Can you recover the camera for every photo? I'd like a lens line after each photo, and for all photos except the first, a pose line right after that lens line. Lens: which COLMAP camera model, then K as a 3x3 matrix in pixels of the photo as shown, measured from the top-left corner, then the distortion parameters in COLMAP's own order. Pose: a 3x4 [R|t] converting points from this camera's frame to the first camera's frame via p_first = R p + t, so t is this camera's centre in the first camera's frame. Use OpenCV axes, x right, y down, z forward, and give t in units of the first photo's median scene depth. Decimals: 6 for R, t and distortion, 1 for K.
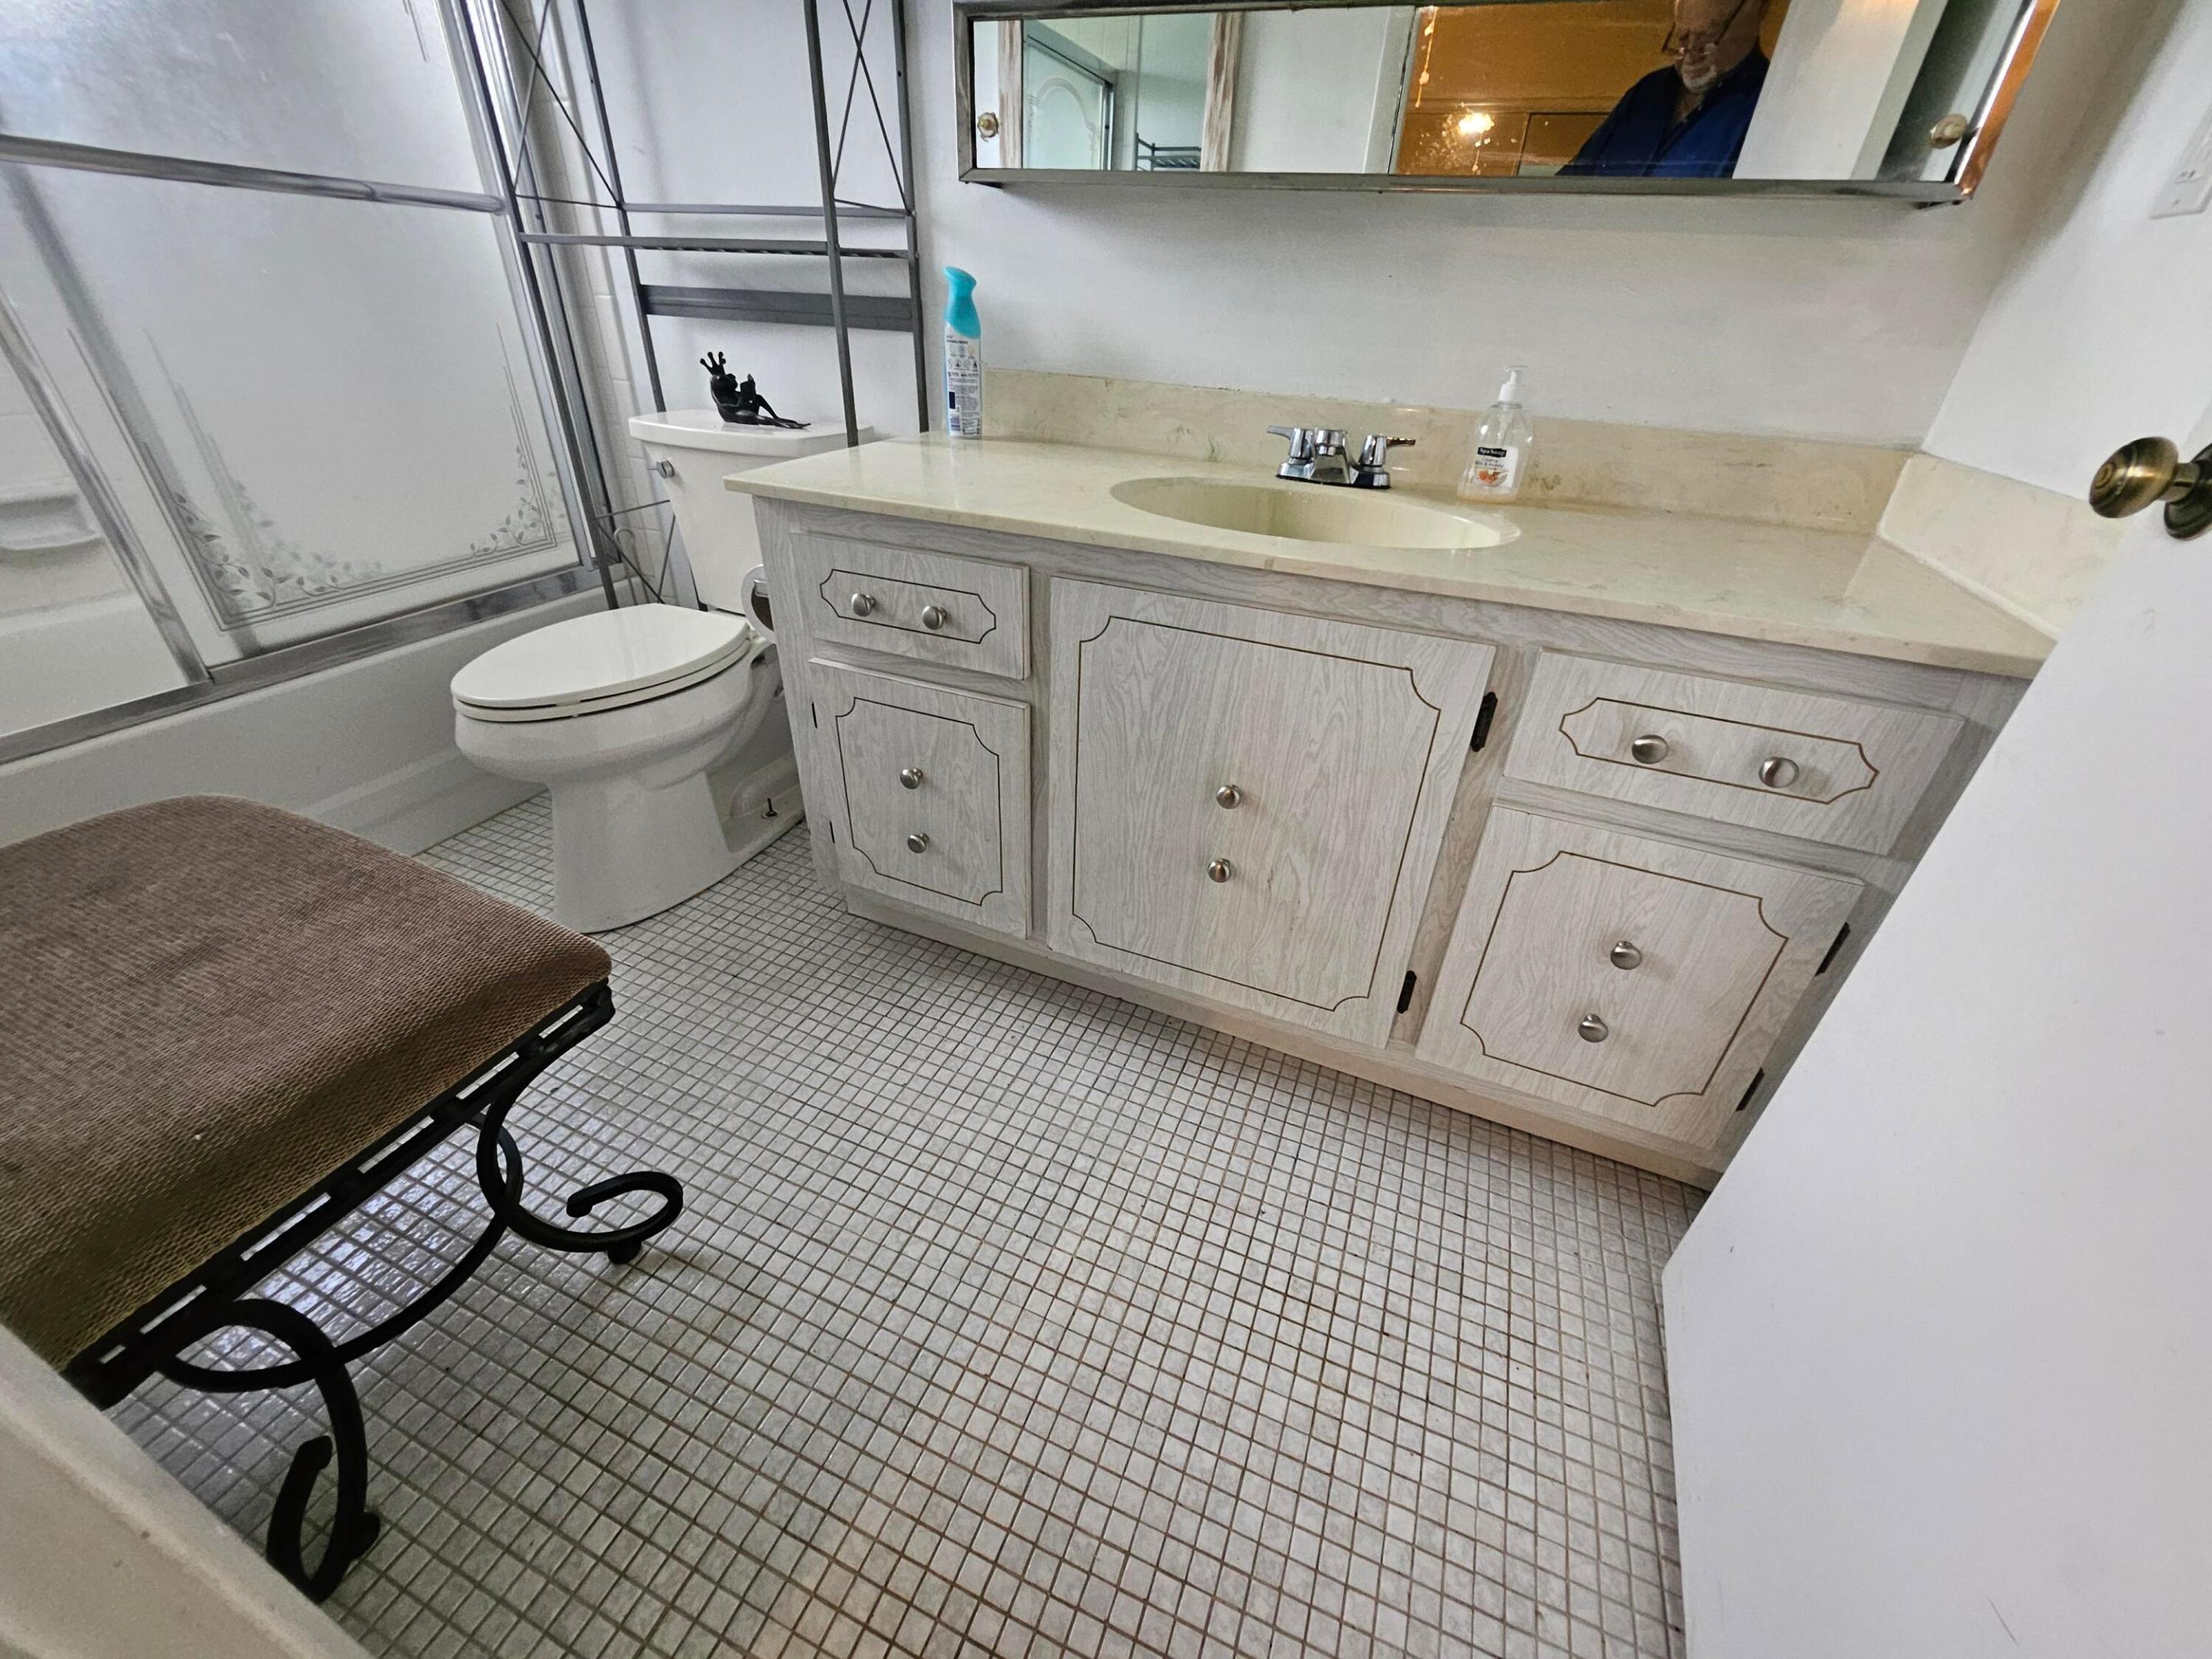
lens RADIAL K [[875.0, 0, 1111.0], [0, 875.0, 827.5], [0, 0, 1]] dist [-0.009061, 0.002238]
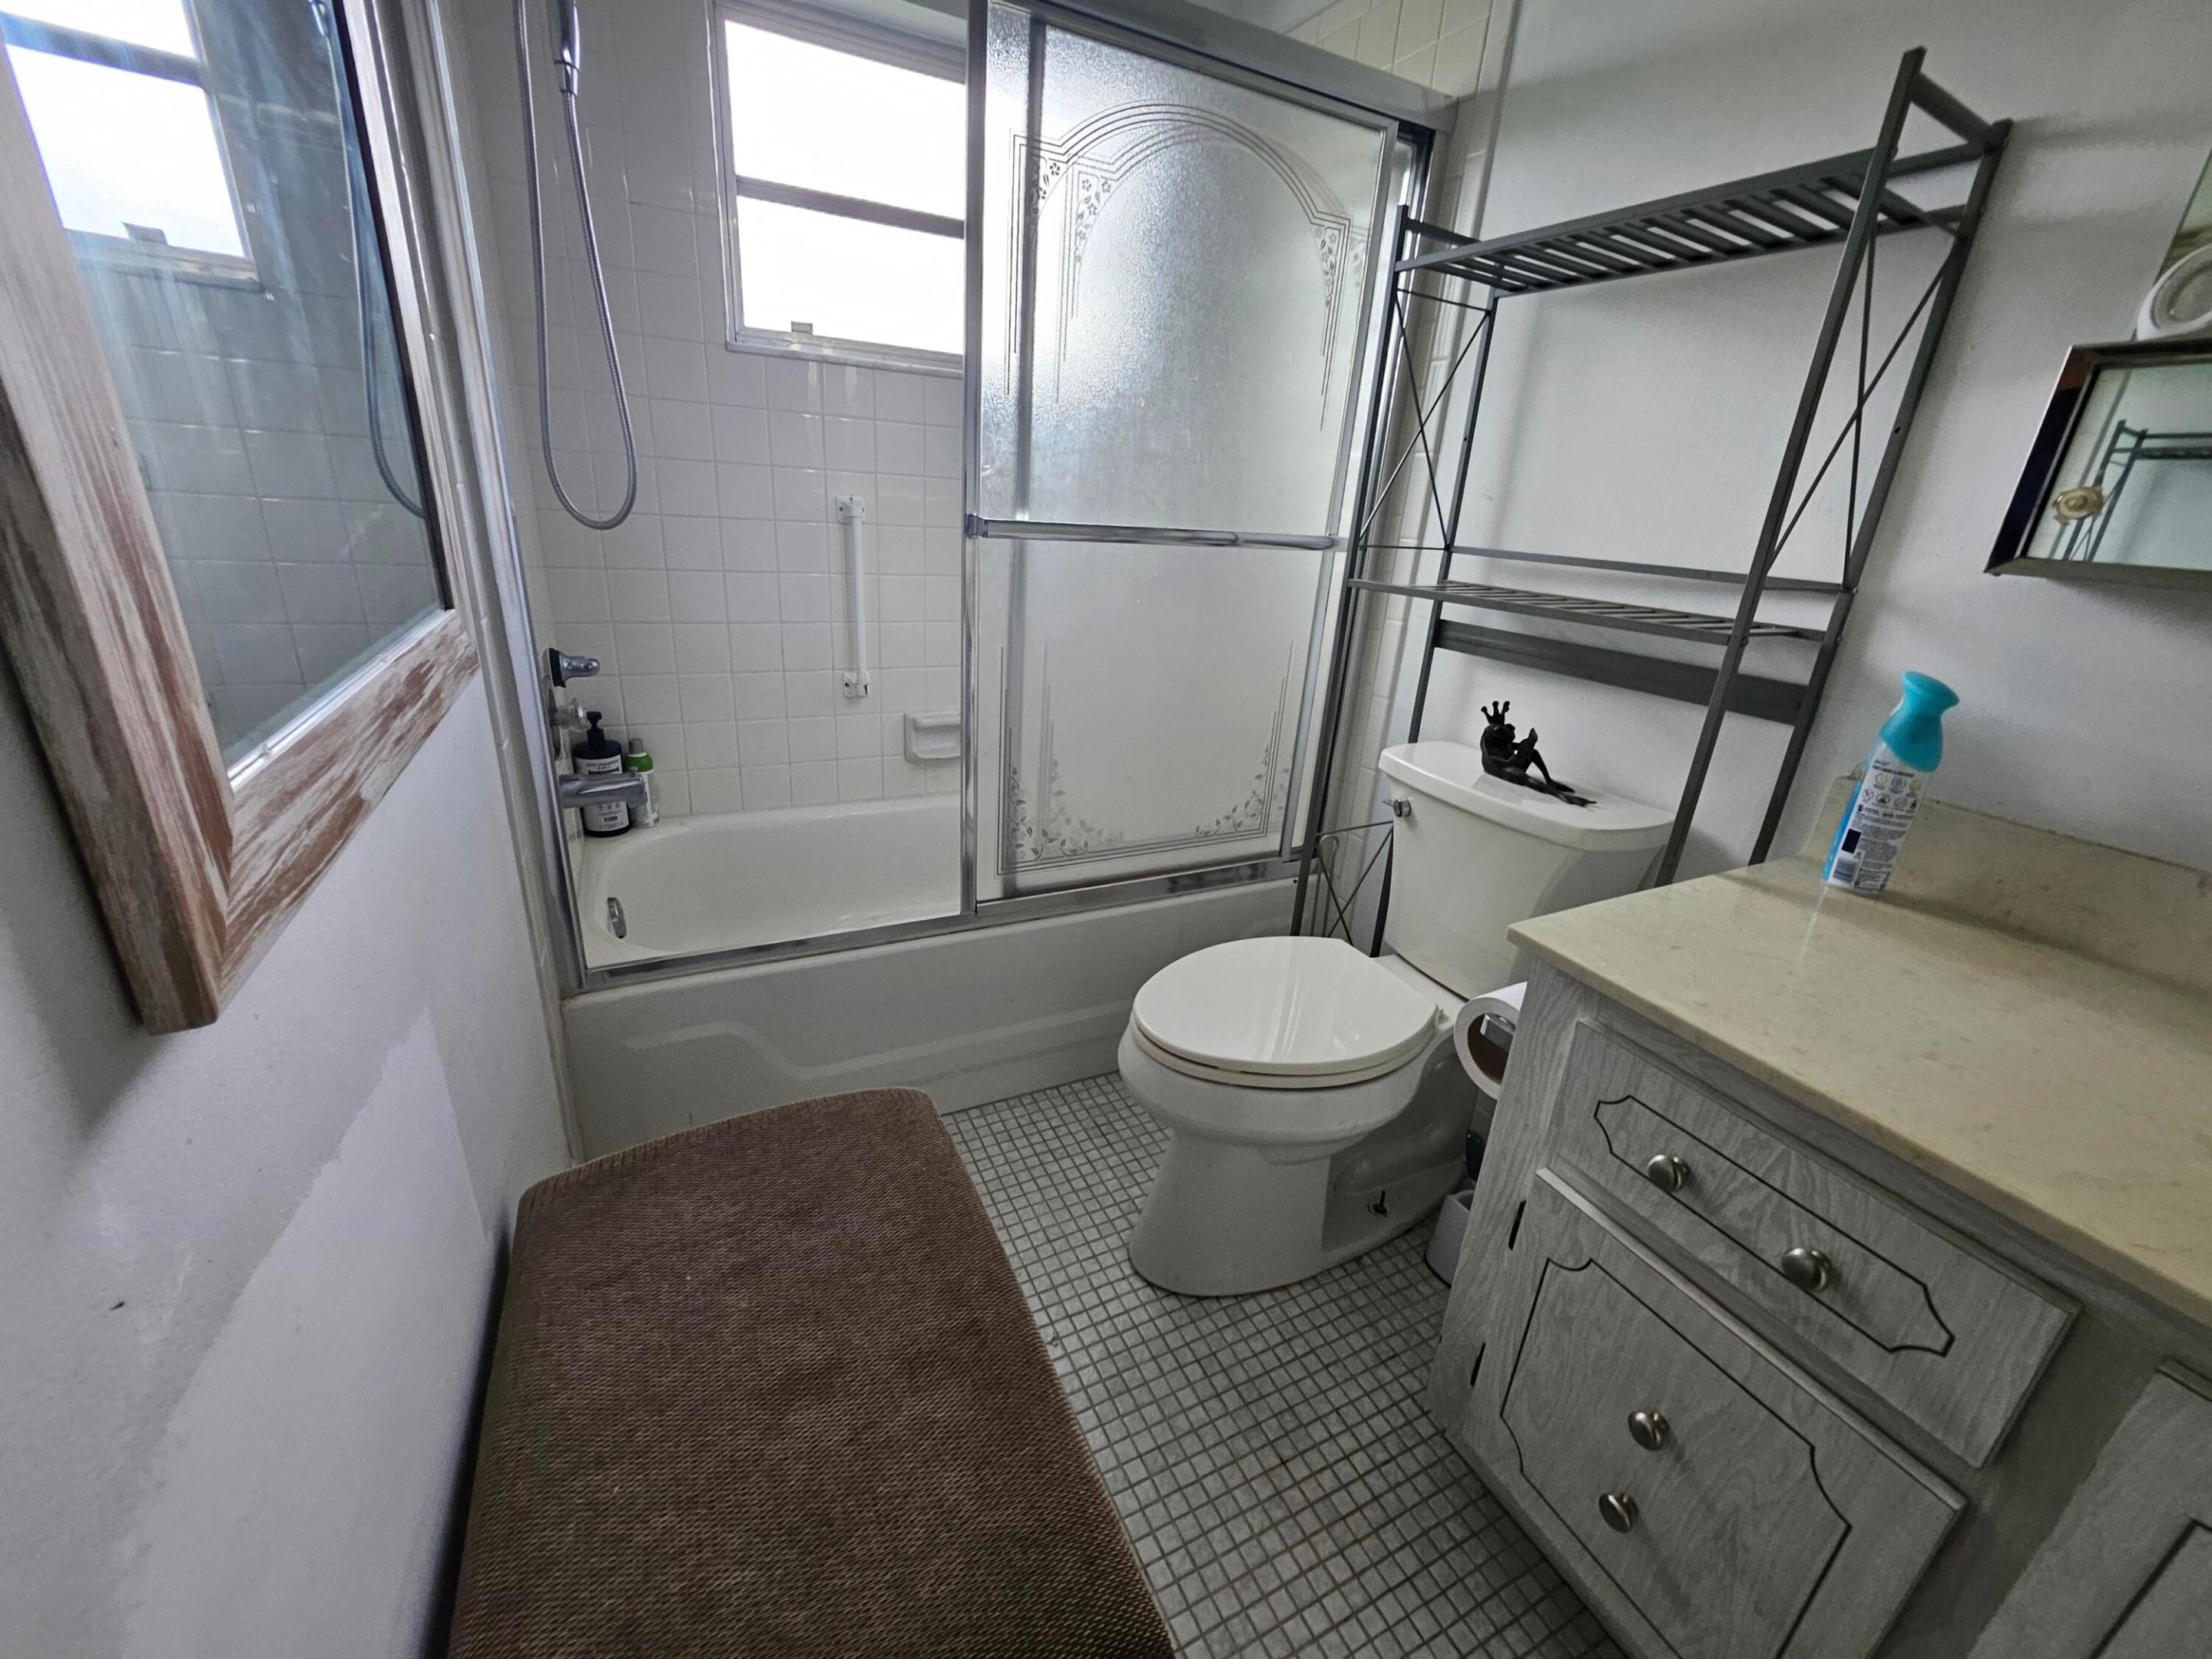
lens RADIAL K [[875.0, 0, 1110.4], [0, 875.0, 827.9], [0, 0, 1]] dist [-0.009061, 0.002238]
pose [[0.754844, 0.231233, -0.613793, -0.194757], [-0.365432, 0.925364, -0.100798, -0.207880], [0.544675, 0.300386, 0.783006, 0.139480]]
